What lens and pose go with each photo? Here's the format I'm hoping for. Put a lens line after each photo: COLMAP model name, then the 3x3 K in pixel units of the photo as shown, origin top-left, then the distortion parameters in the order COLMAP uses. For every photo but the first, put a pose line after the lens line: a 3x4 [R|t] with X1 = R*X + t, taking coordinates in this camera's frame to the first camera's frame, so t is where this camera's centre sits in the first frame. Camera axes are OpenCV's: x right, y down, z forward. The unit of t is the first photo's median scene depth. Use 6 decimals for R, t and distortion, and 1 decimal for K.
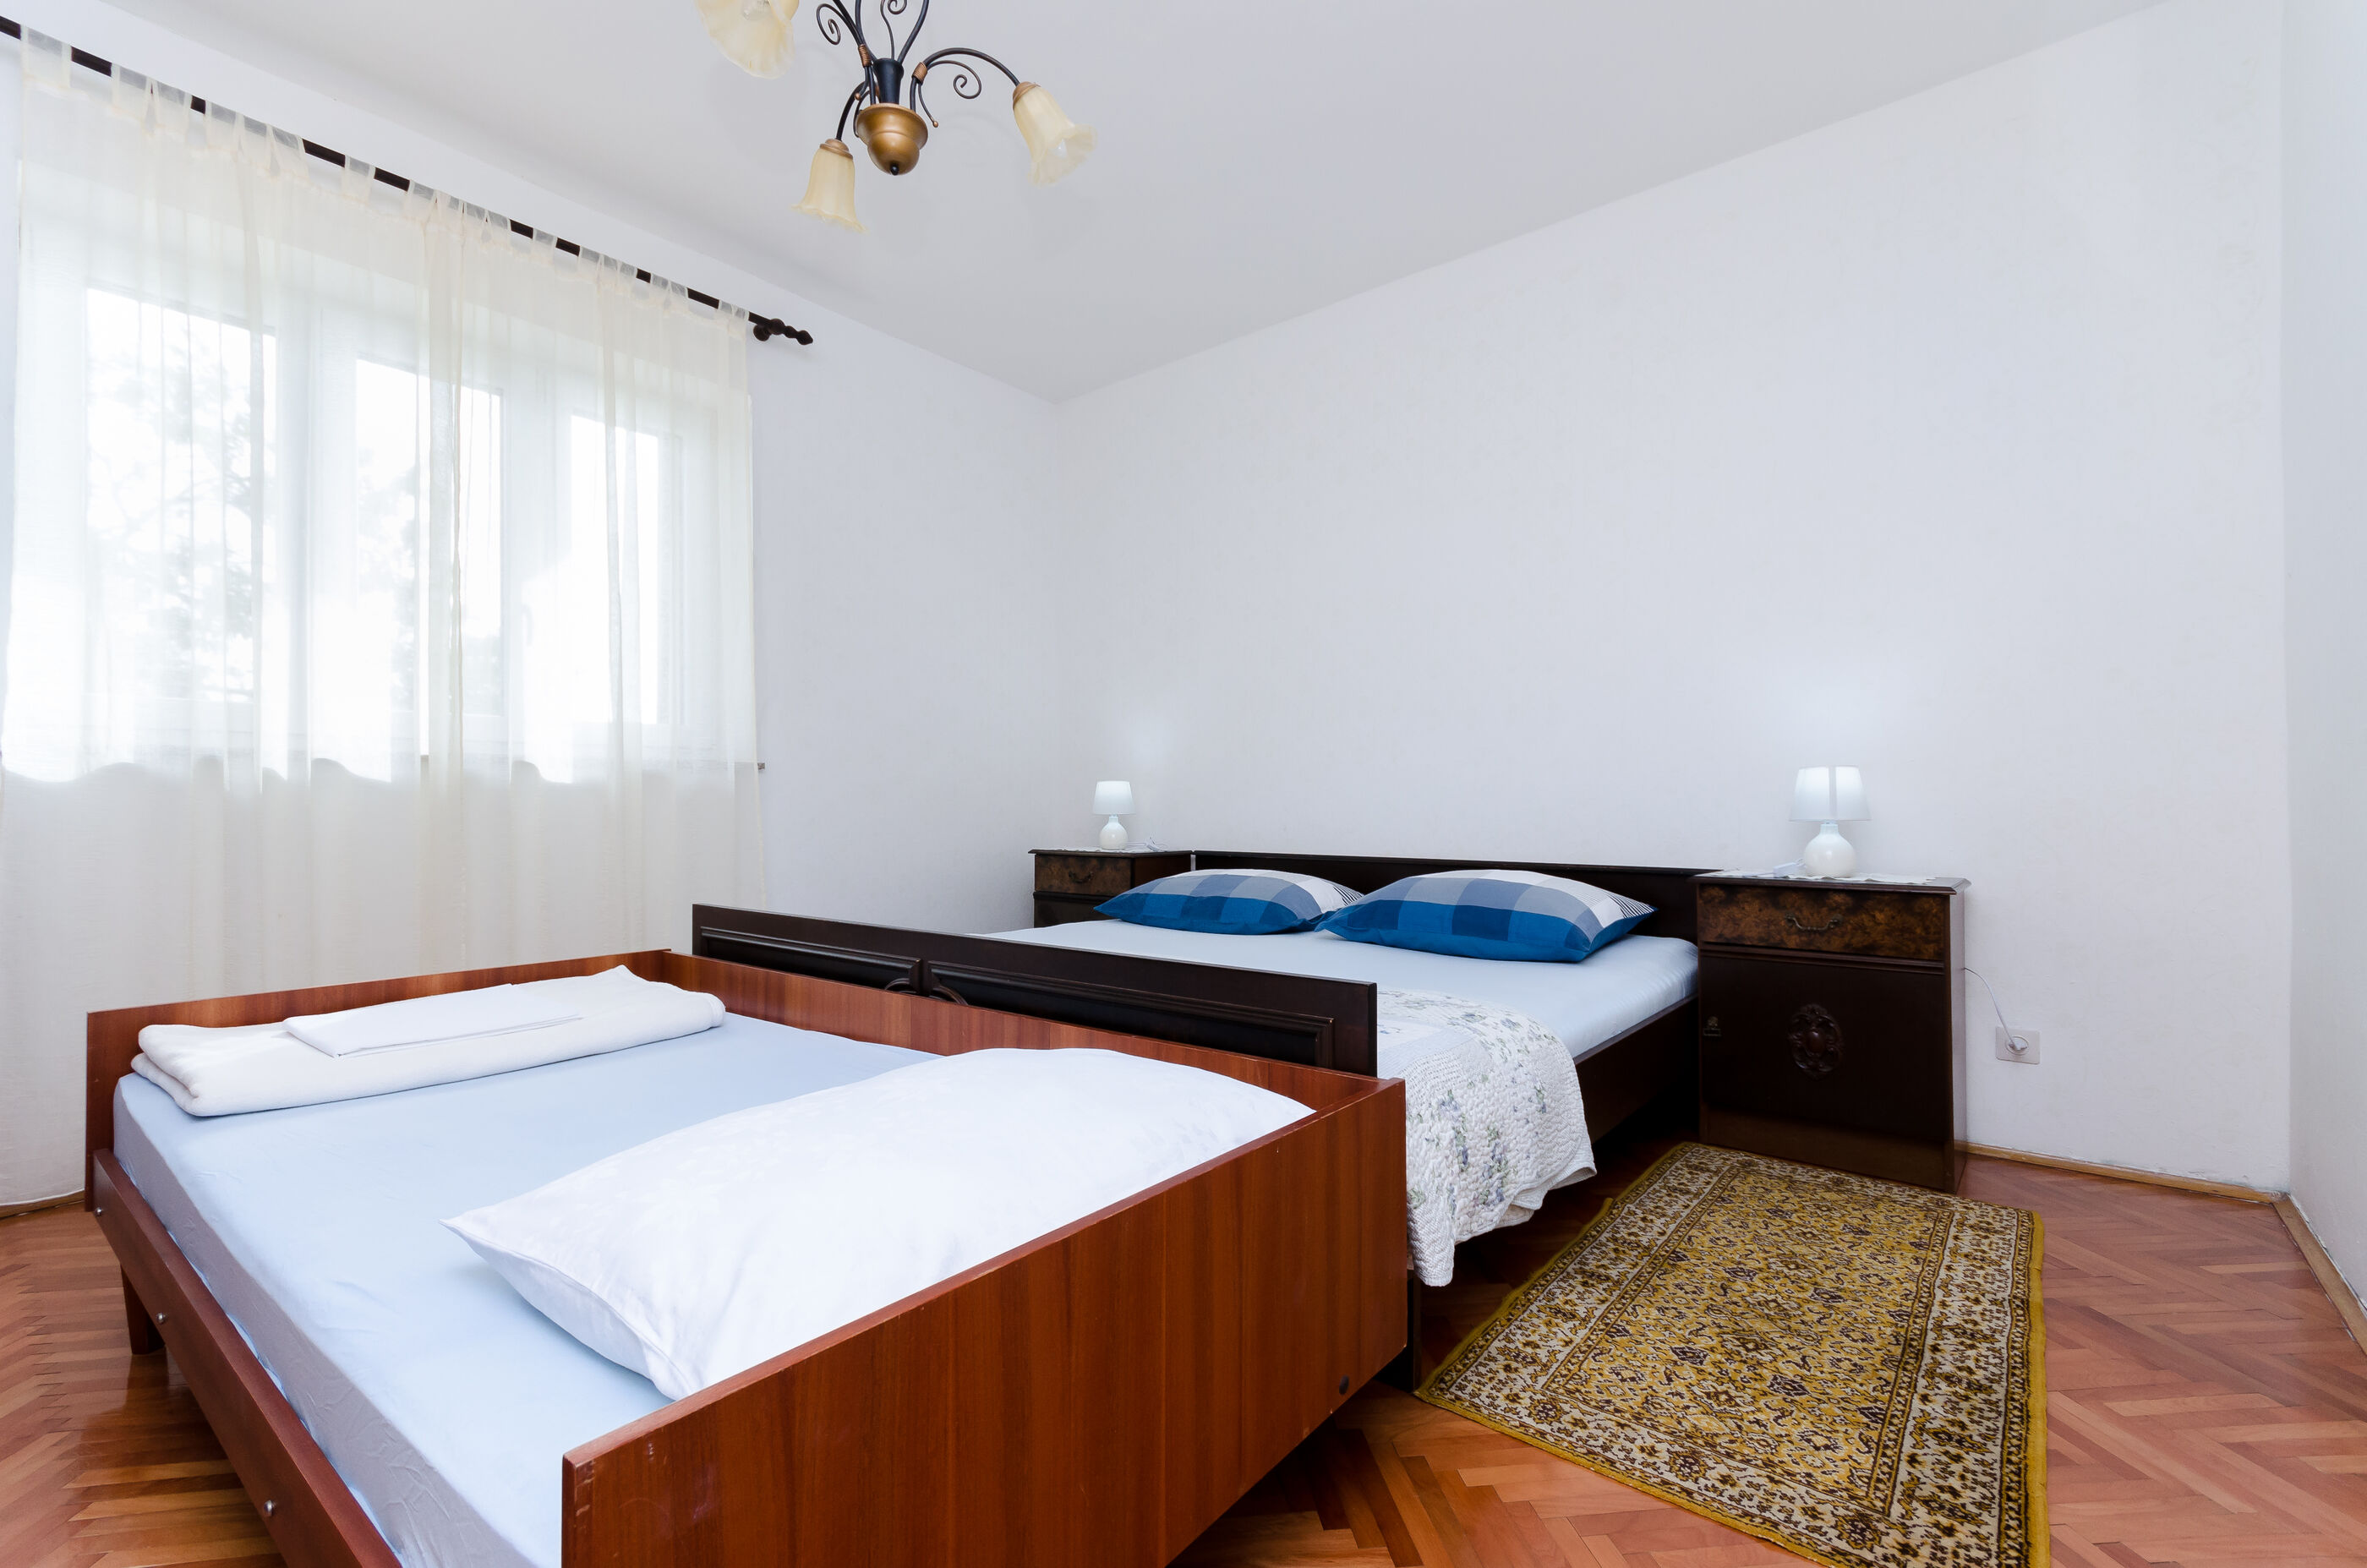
lens RADIAL K [[972.8, 0, 1183.5], [0, 972.8, 784.0], [0, 0, 1]] dist [0.030625, 0.000142]
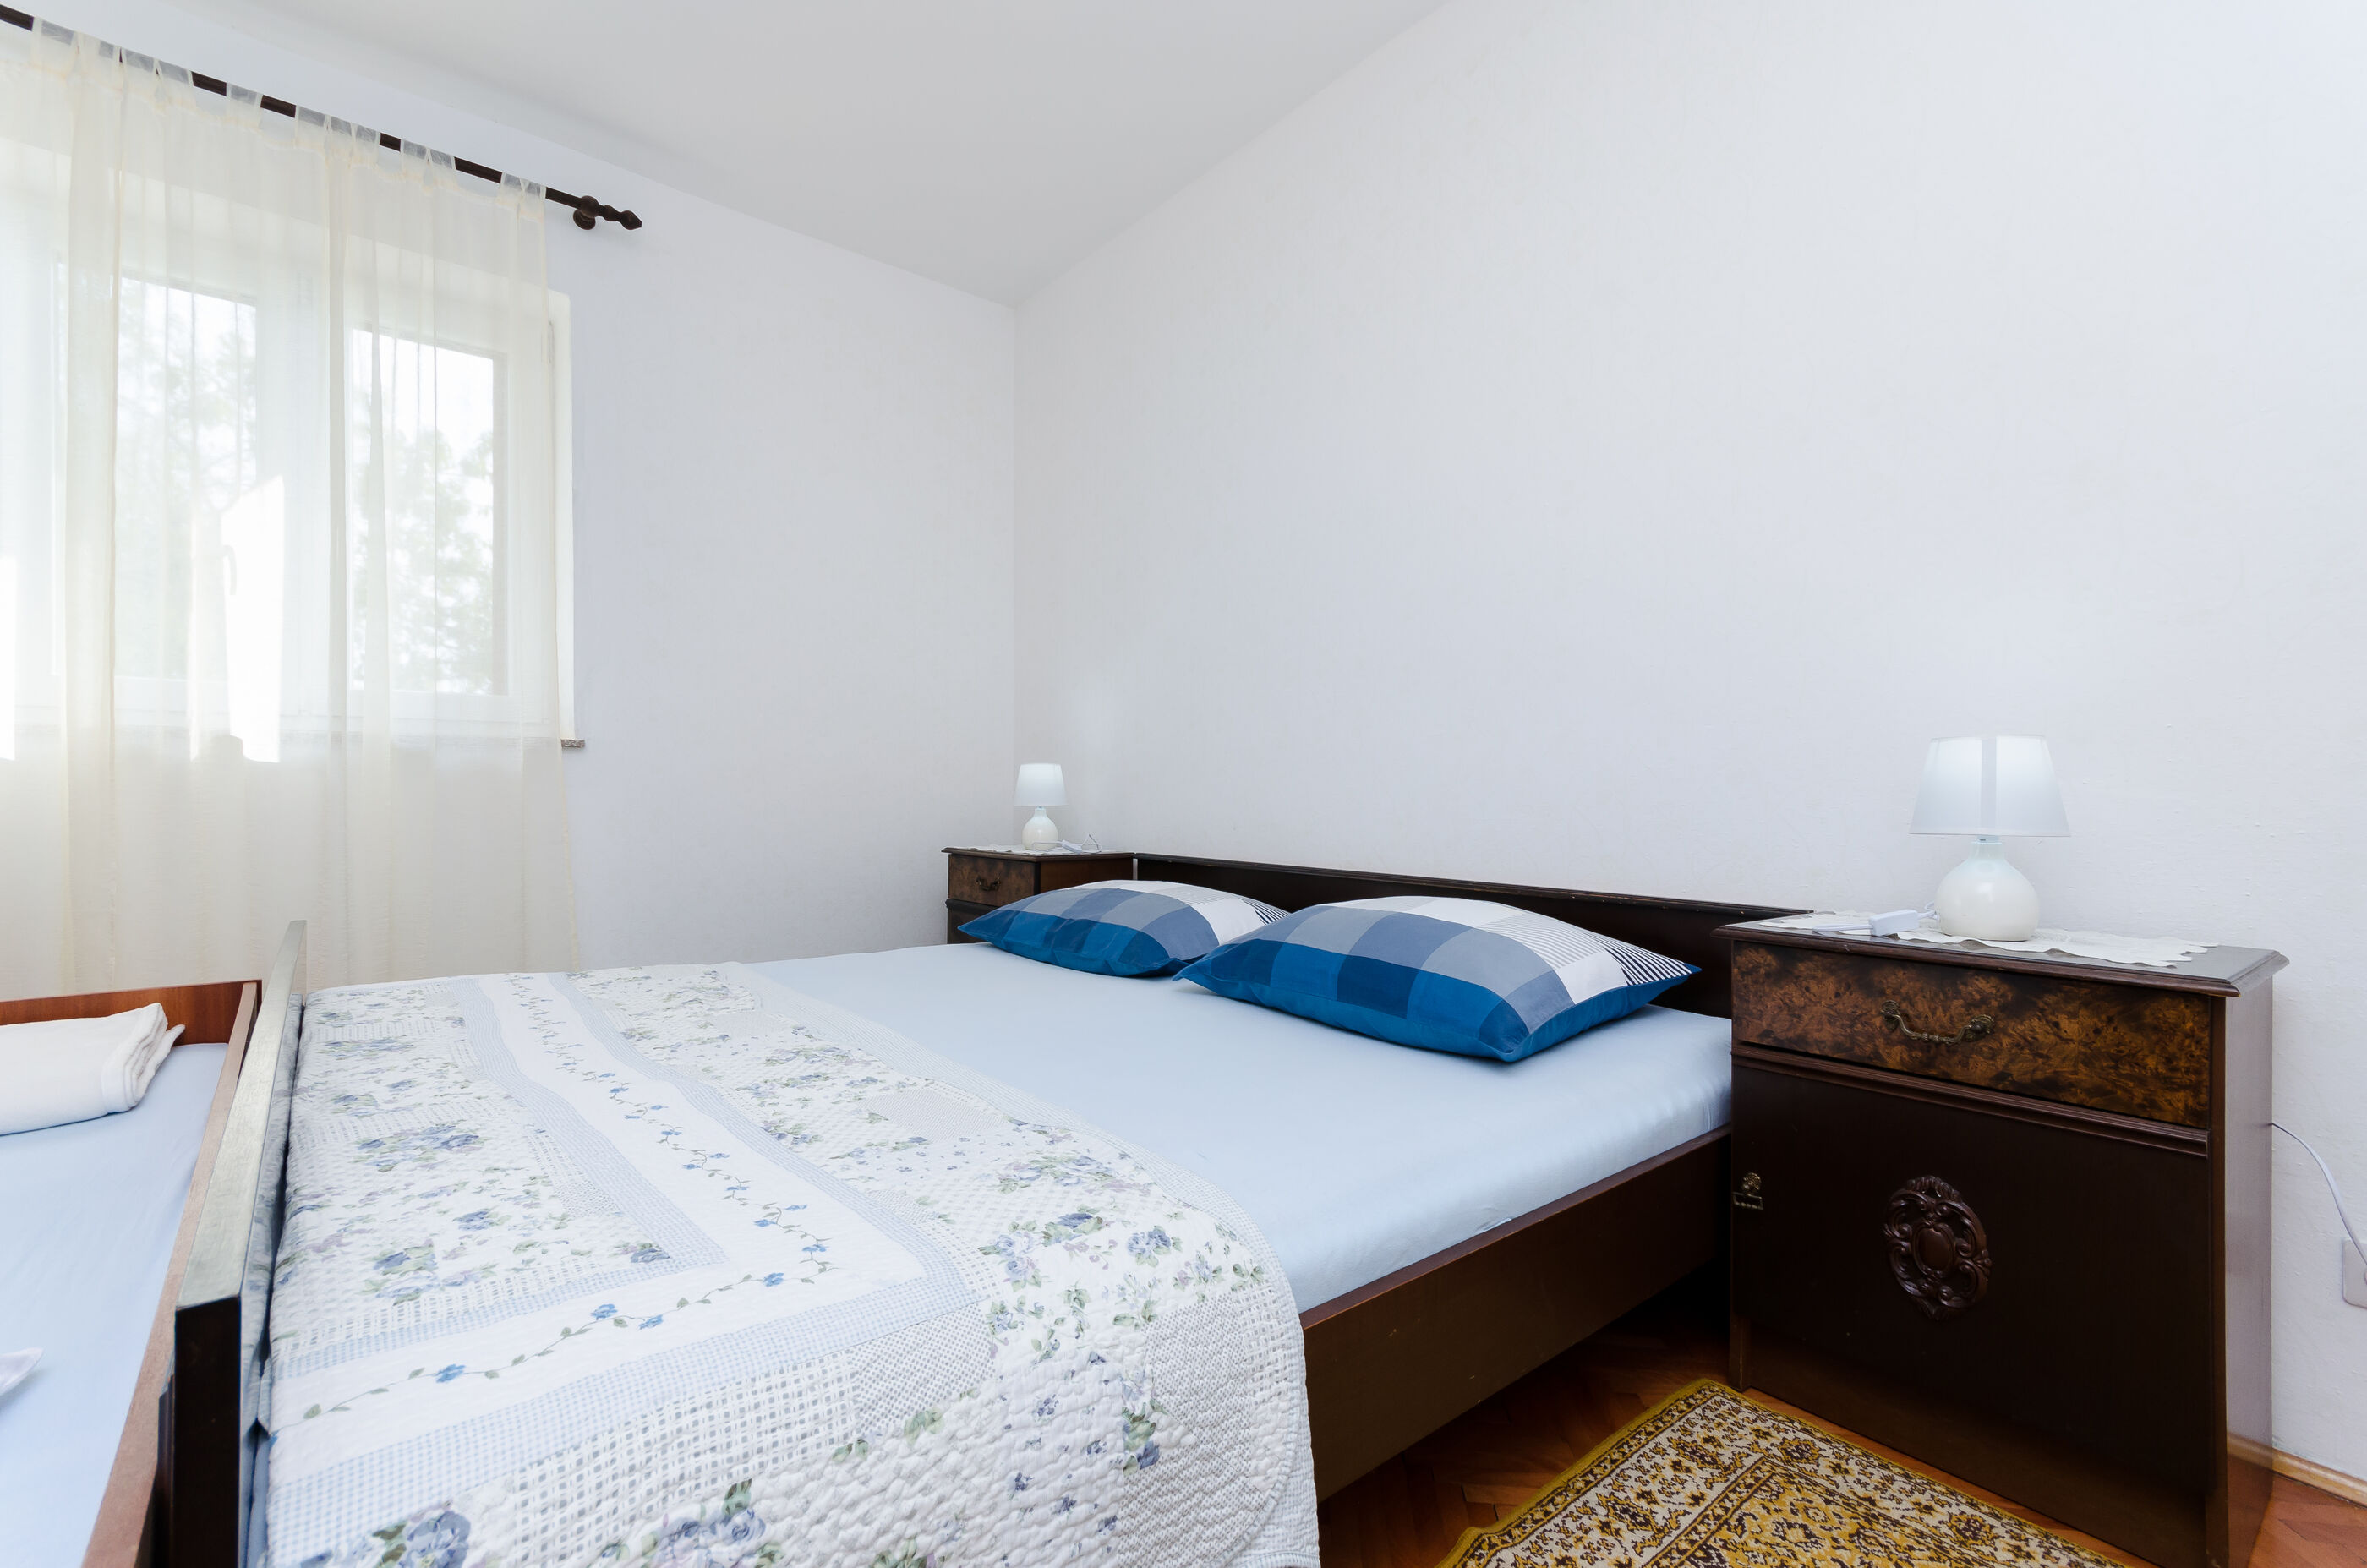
lens RADIAL K [[992.0, 0, 1183.5], [0, 992.0, 784.0], [0, 0, 1]] dist [0.020607, -0.000241]
pose [[0.981625, 0.006873, -0.190698, 0.292541], [-0.004343, 0.999897, 0.013683, 0.002888], [0.190772, -0.012603, 0.981553, 0.332151]]
